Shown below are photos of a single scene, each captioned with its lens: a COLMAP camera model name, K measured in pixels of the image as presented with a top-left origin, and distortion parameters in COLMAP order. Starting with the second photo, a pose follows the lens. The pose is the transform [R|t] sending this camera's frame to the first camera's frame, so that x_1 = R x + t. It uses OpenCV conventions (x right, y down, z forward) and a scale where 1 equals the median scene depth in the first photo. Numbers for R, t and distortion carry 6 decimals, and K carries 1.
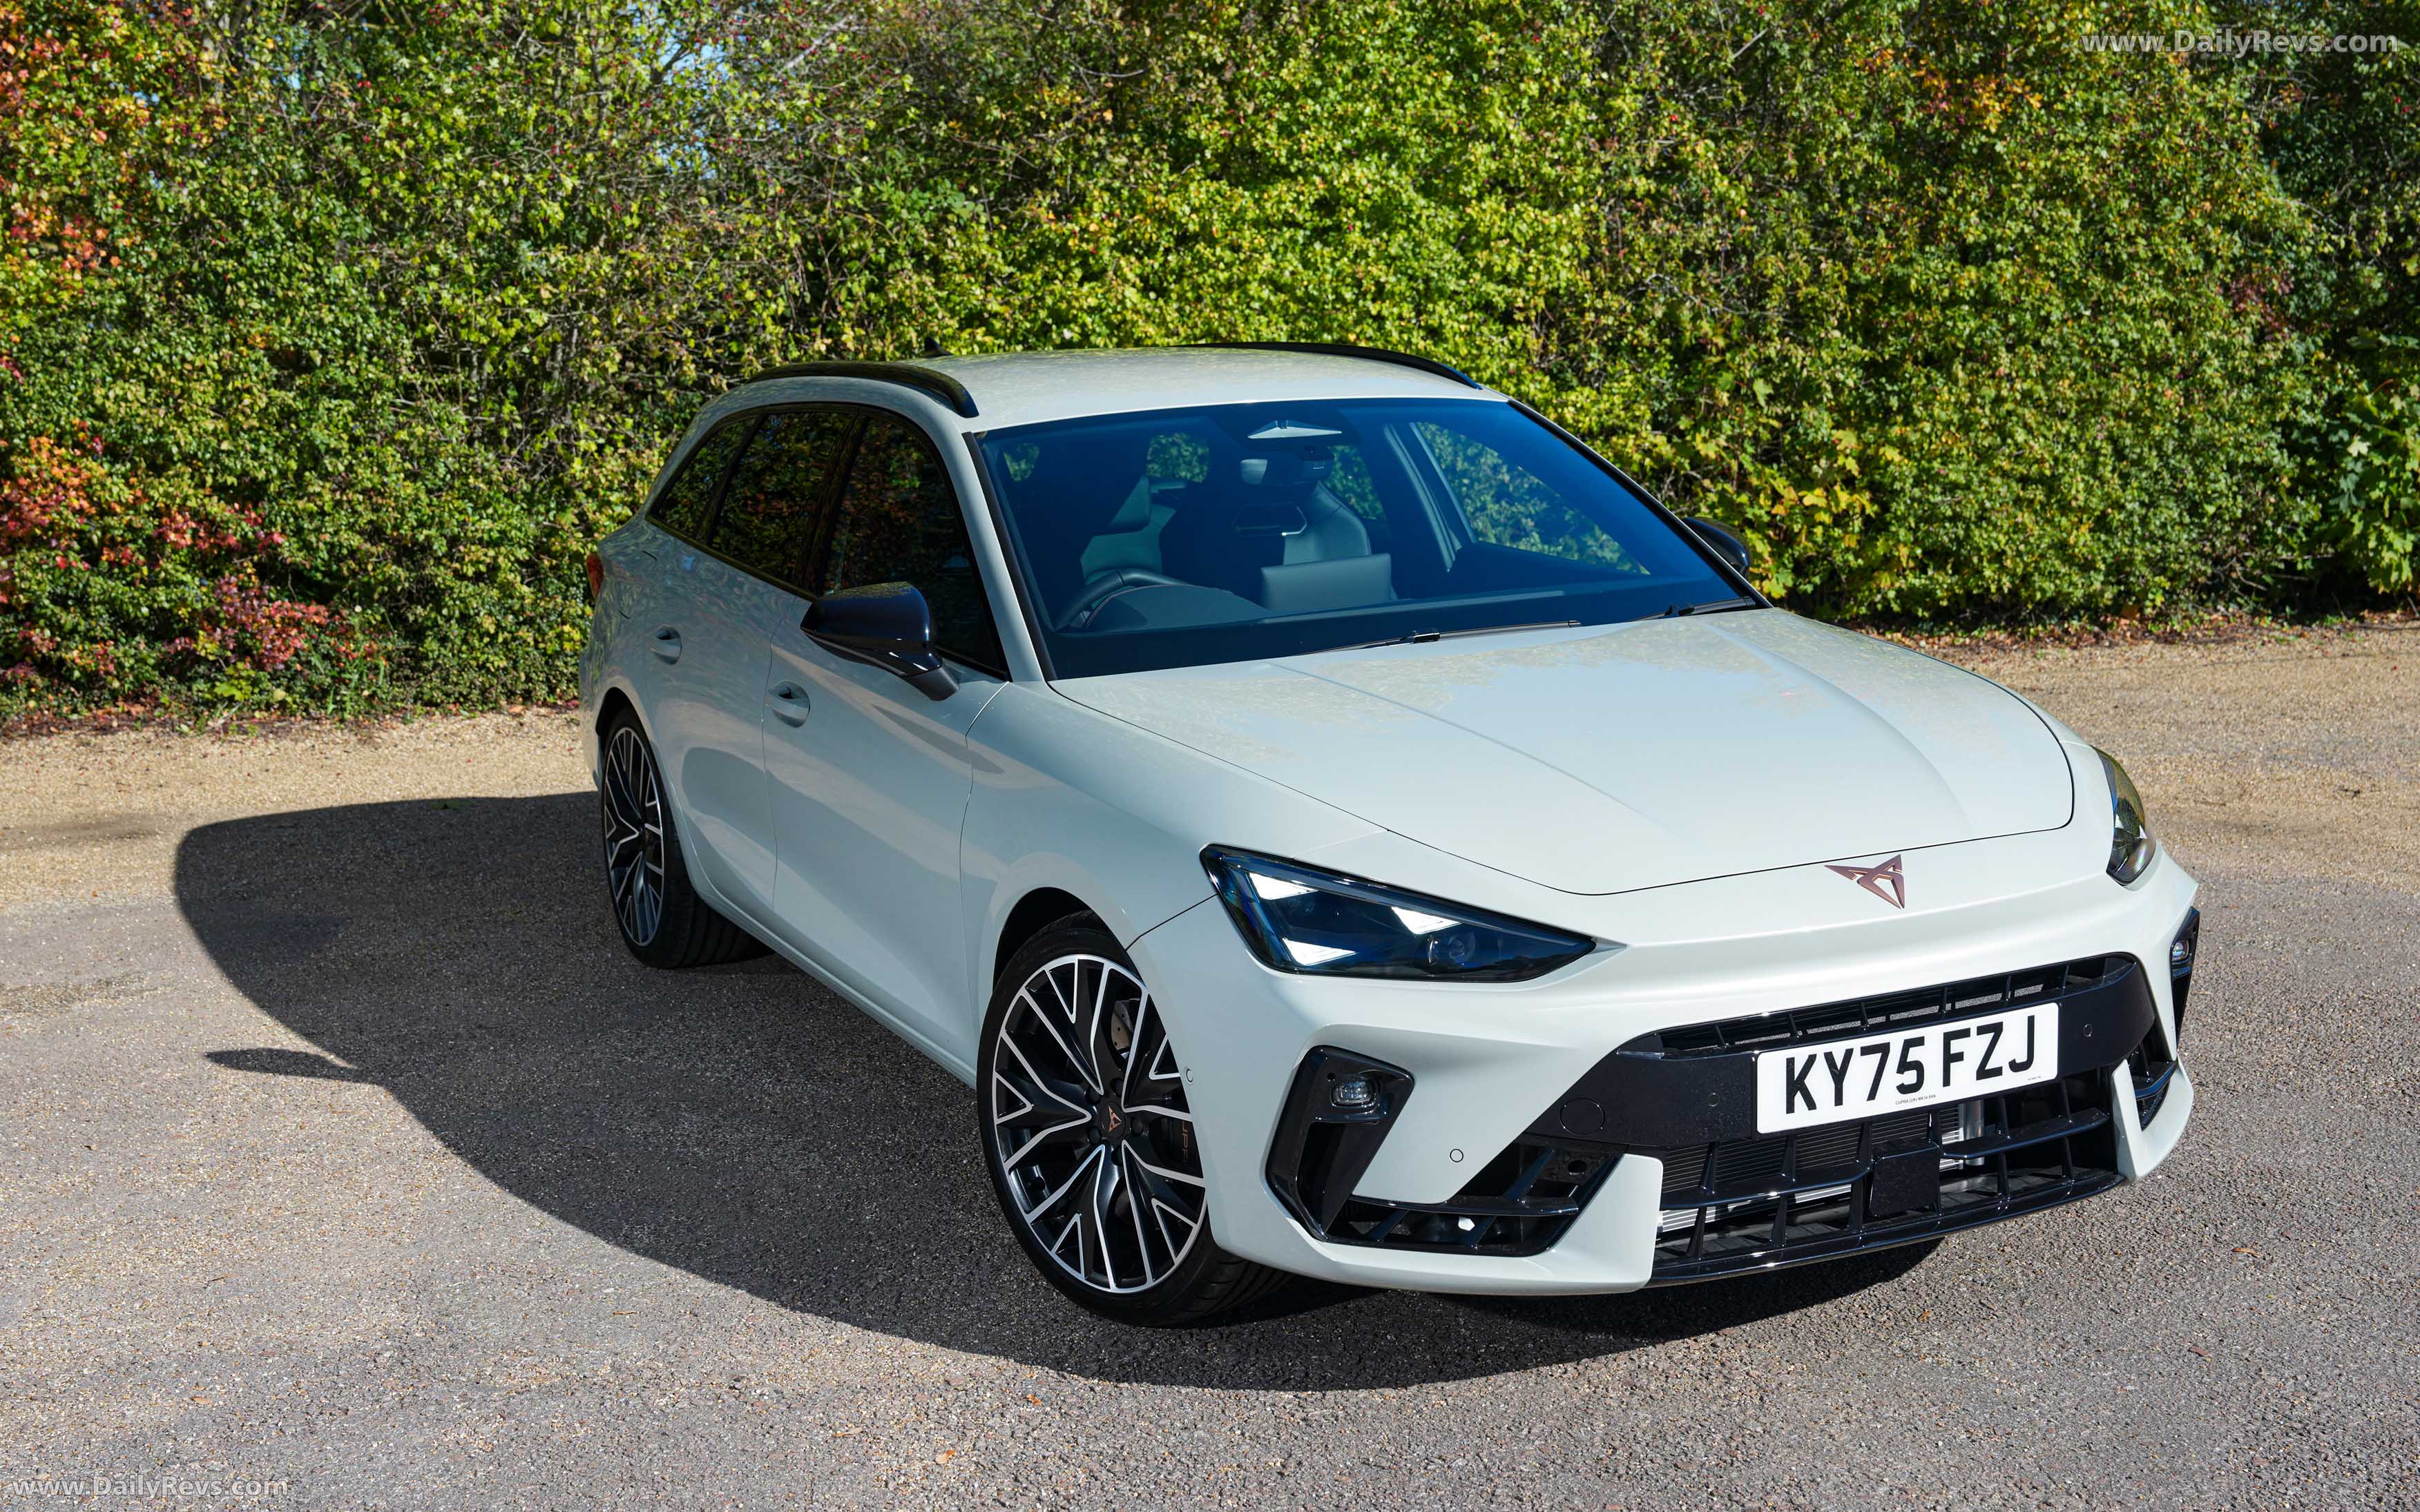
lens RADIAL K [[2933.8, 0, 1206.4], [0, 2933.8, 748.1], [0, 0, 1]] dist [0.062941, 0.145832]
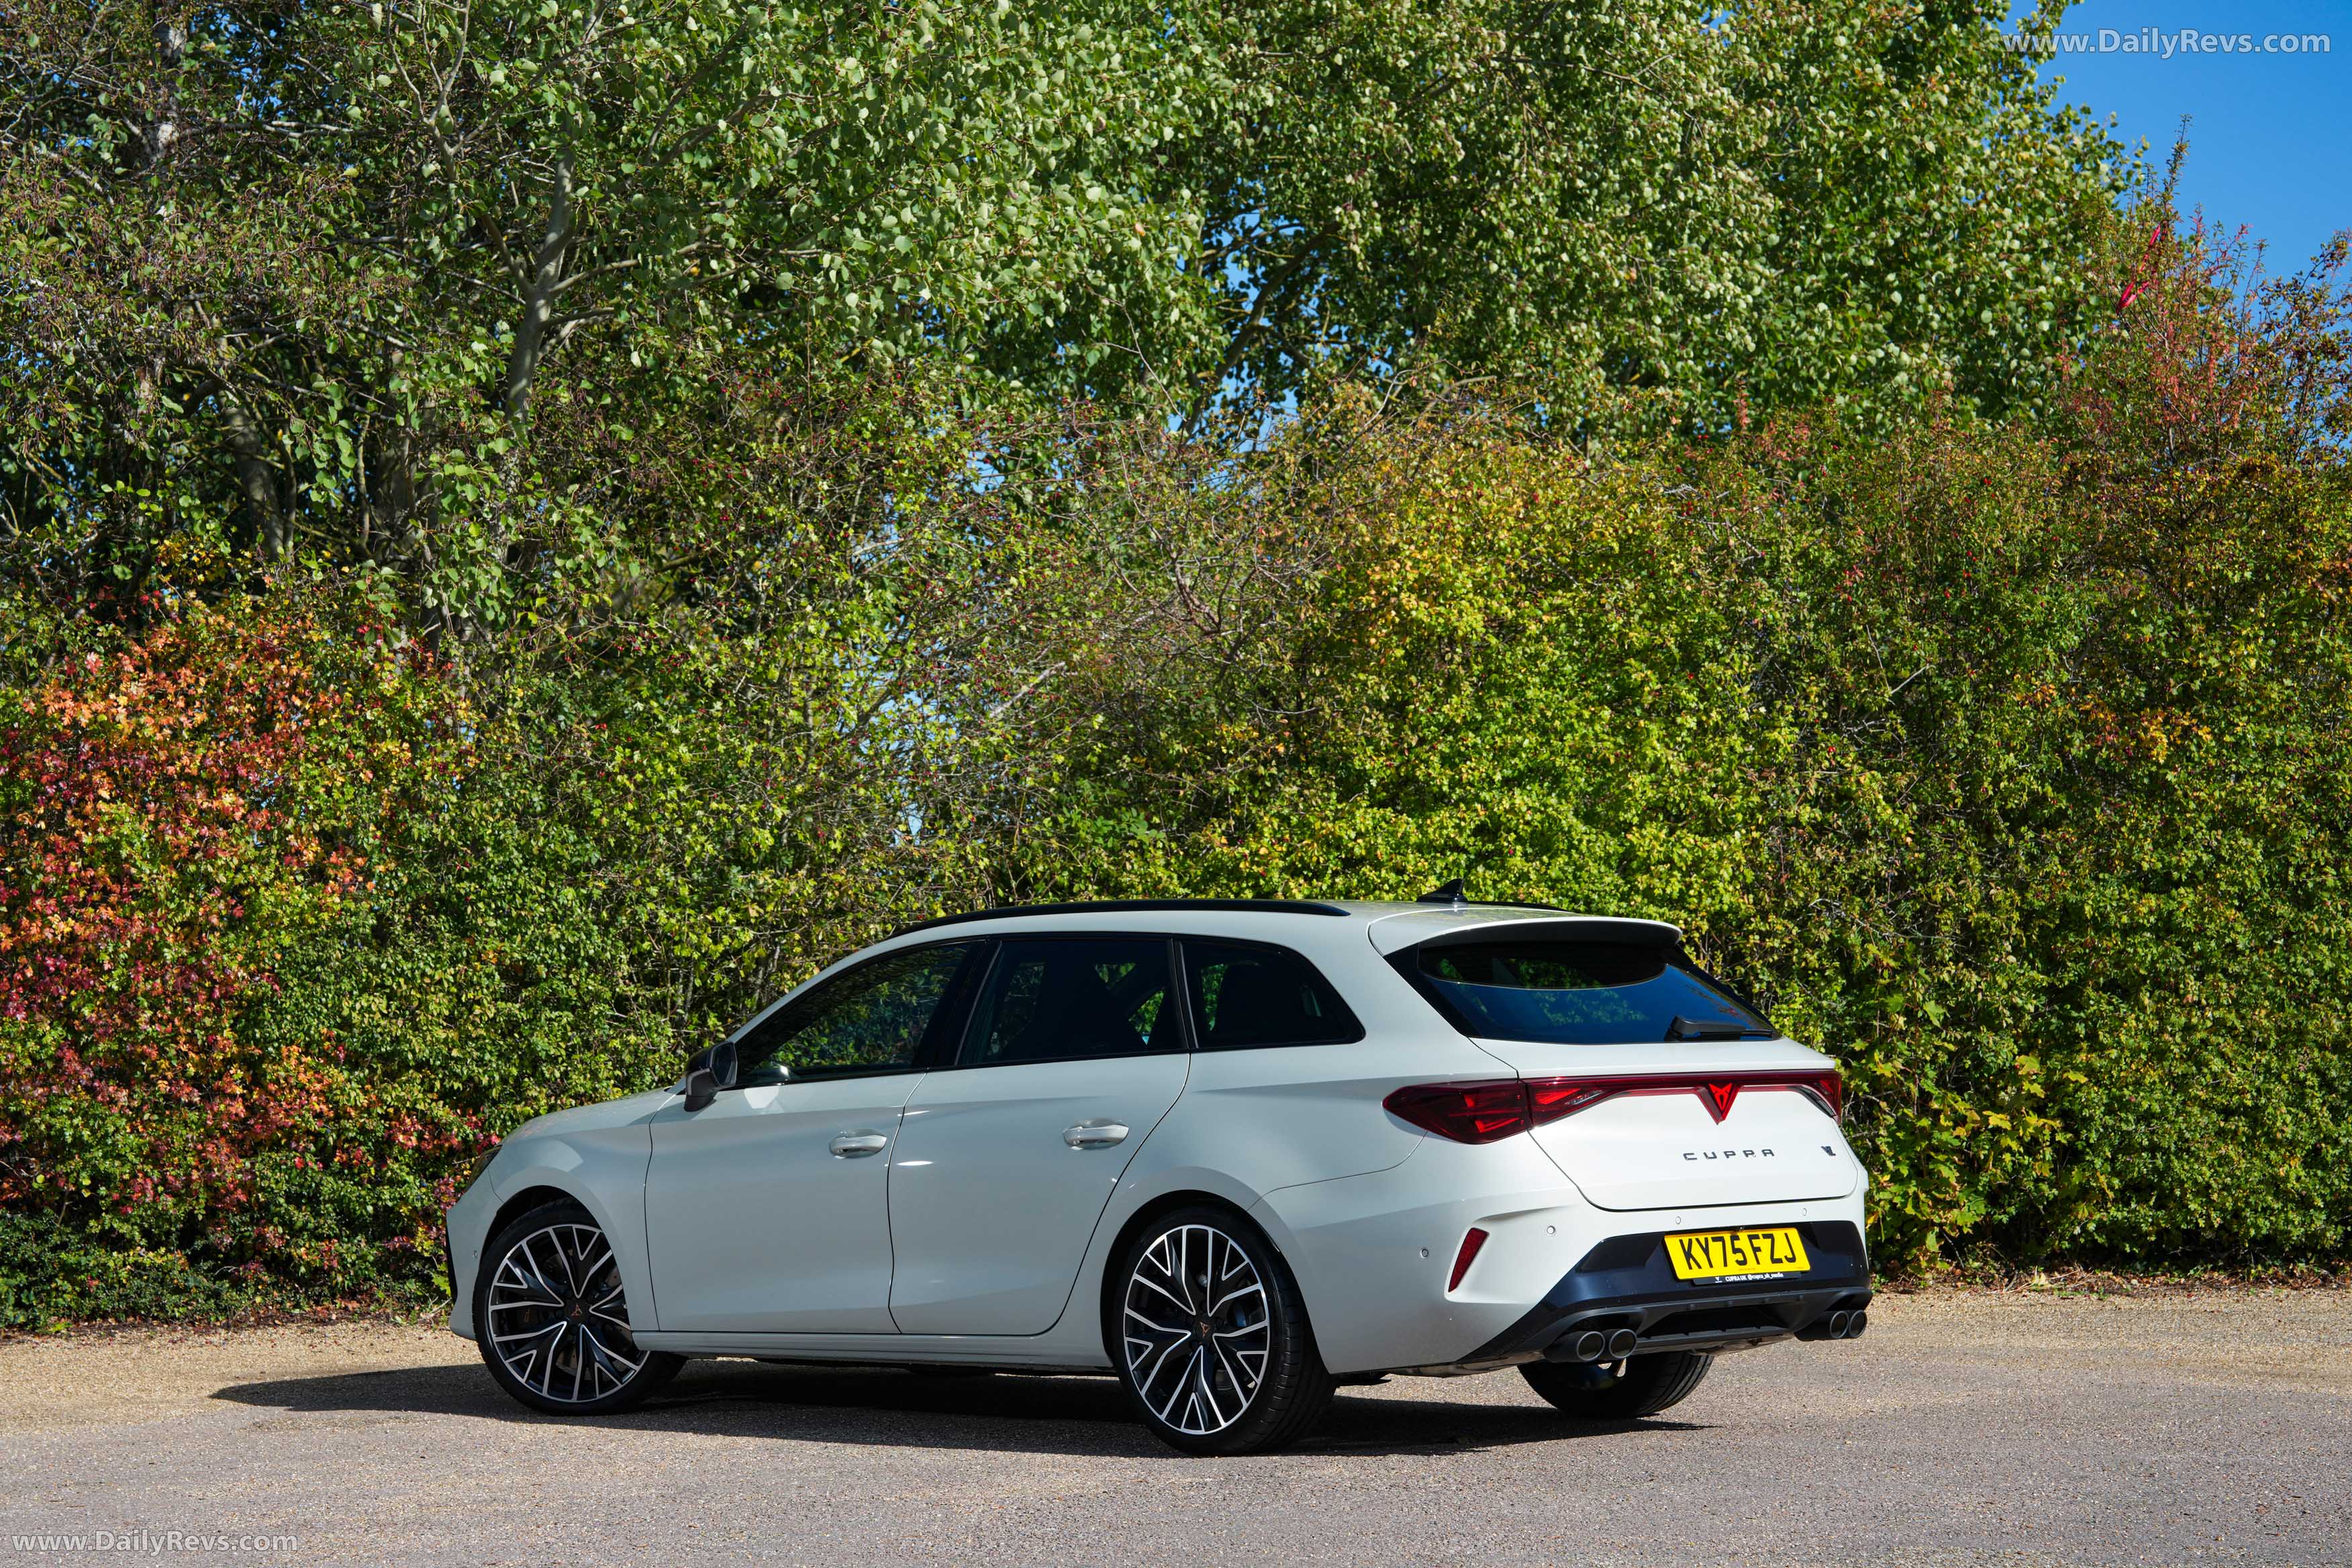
lens RADIAL K [[4656.9, 0, 1171.5], [0, 4656.9, 833.5], [0, 0, 1]] dist [0.414983, 0.108843]
pose [[0.993615, -0.003706, -0.112763, 0.116521], [-0.019654, 0.978493, -0.205341, 0.159619], [0.111099, 0.206246, 0.972173, -0.626478]]
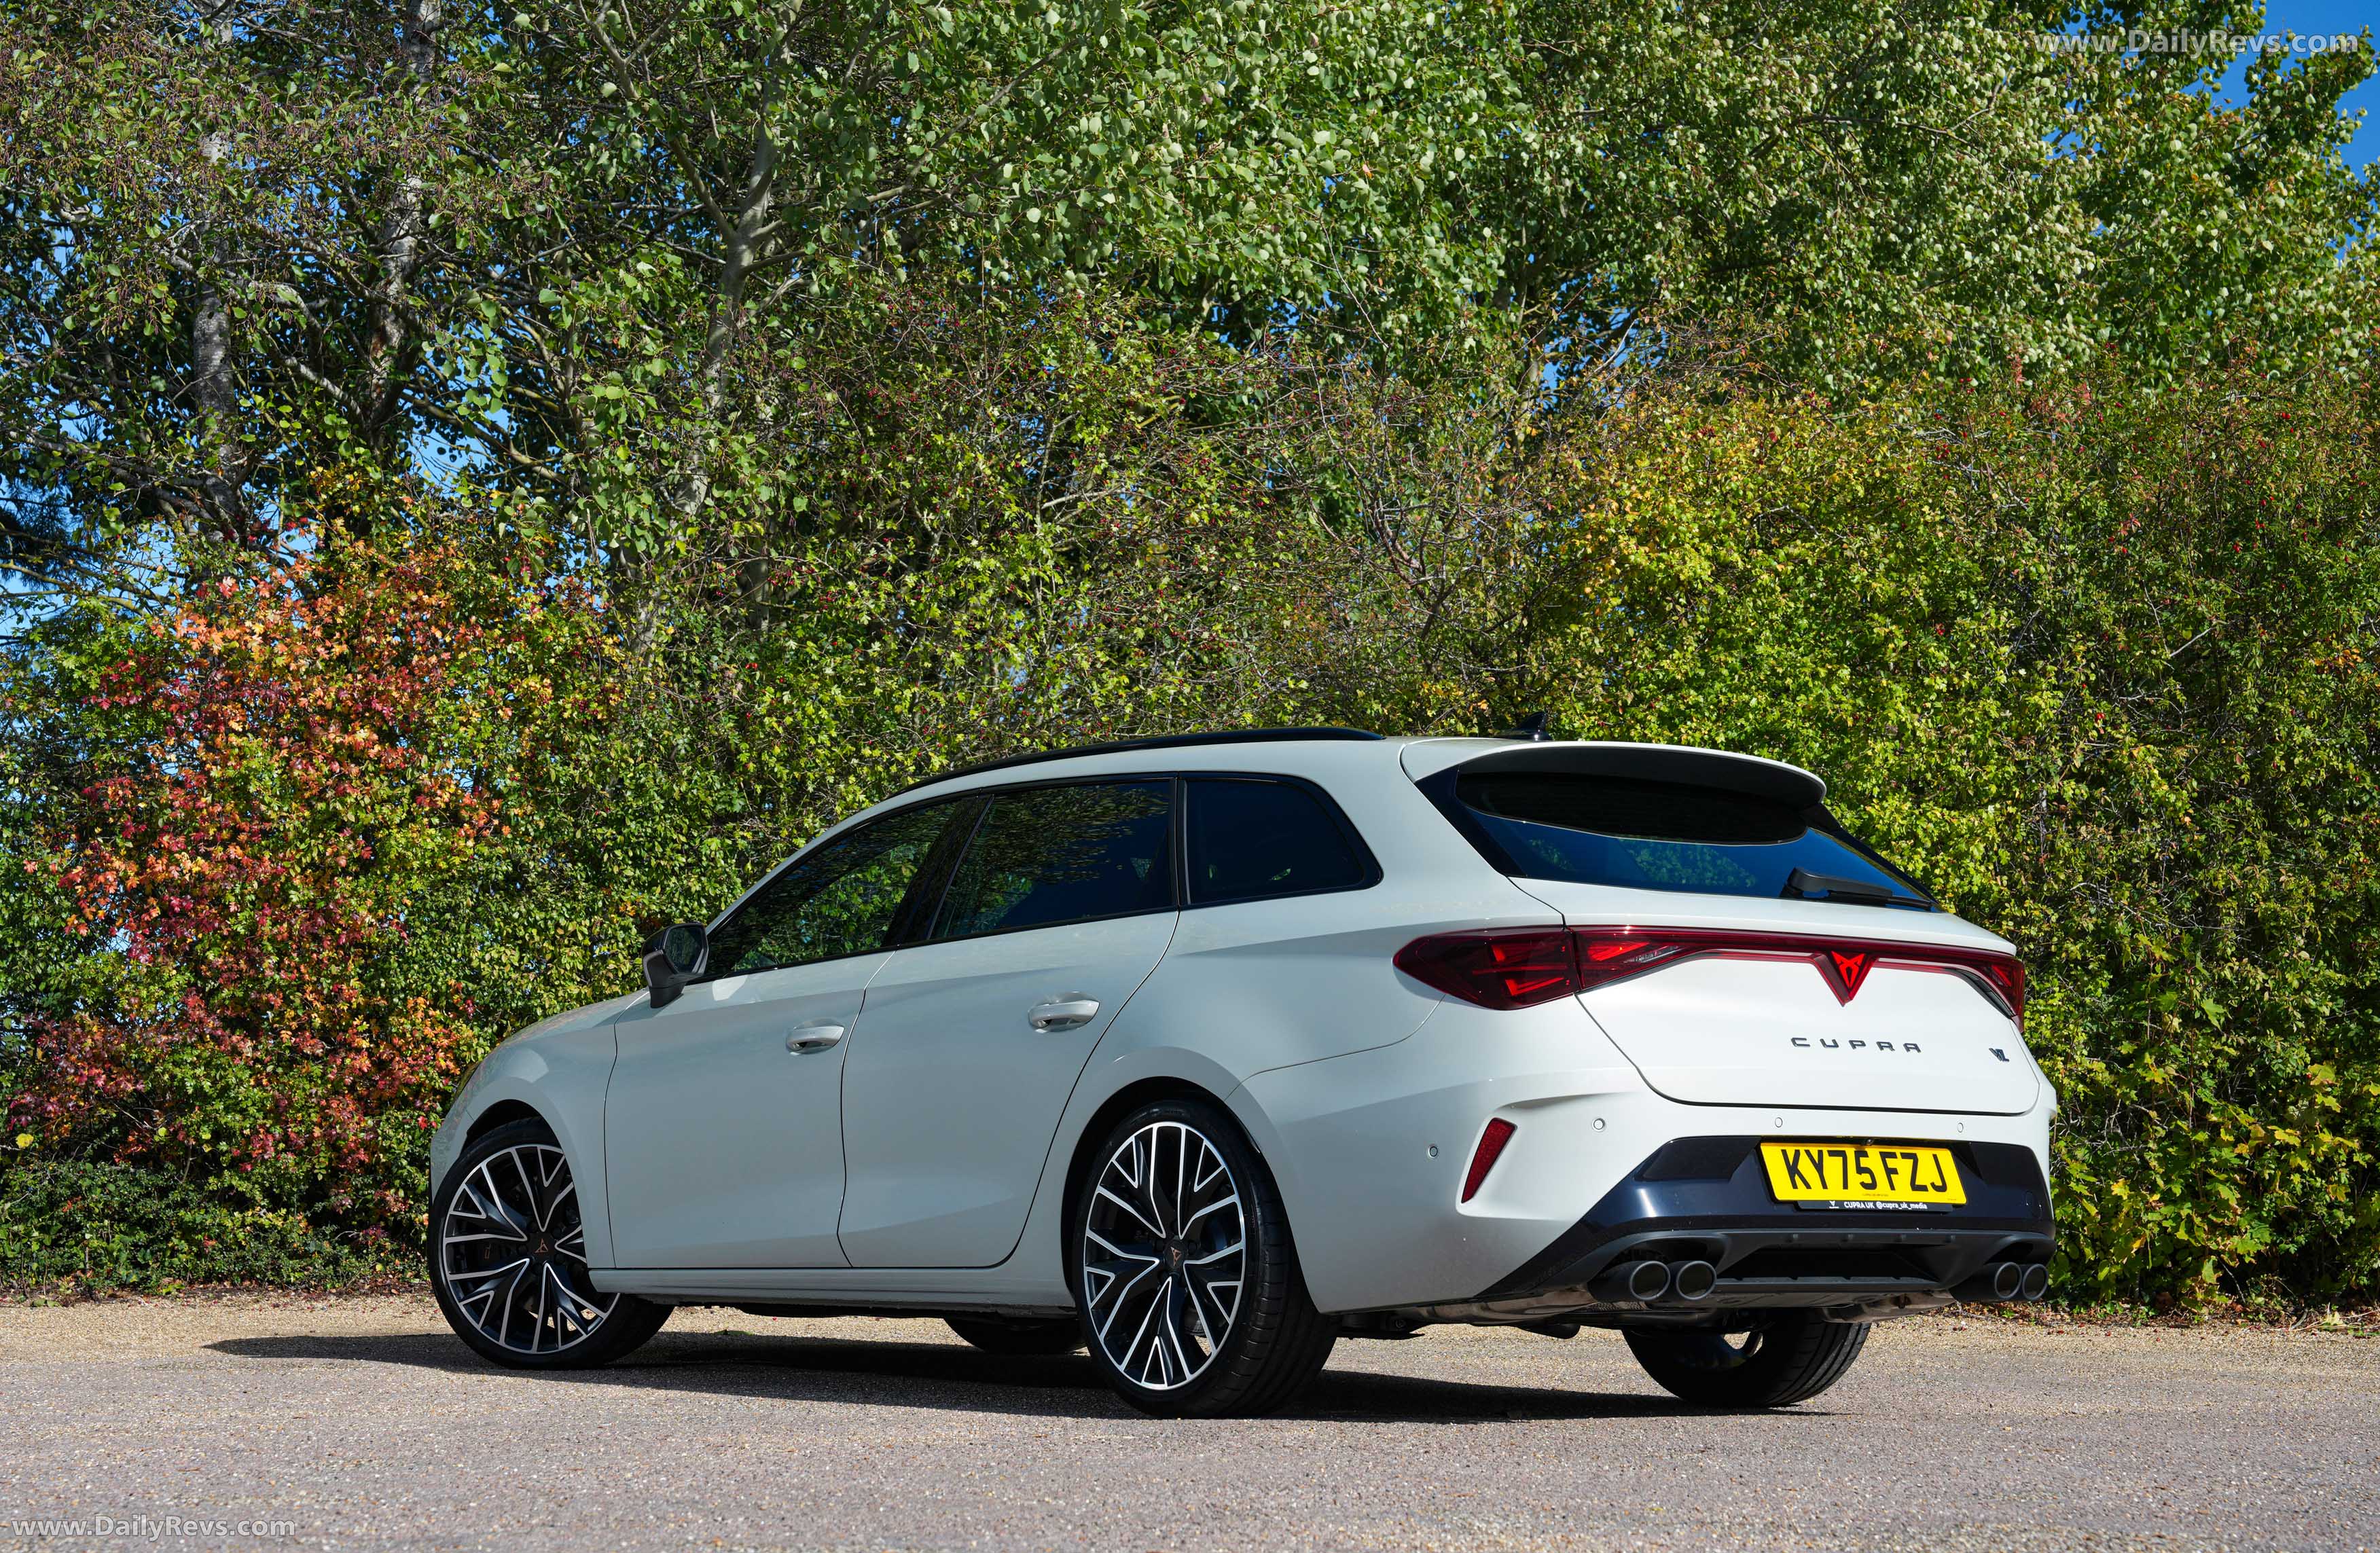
lens RADIAL K [[3816.3, 0, 1238.0], [0, 3816.3, 847.3], [0, 0, 1]] dist [0.229679, 0.155643]
pose [[0.974897, 0.010843, -0.222391, 0.168188], [-0.067424, 0.966294, -0.248454, 0.148227], [0.212201, 0.257212, 0.942769, -0.192715]]
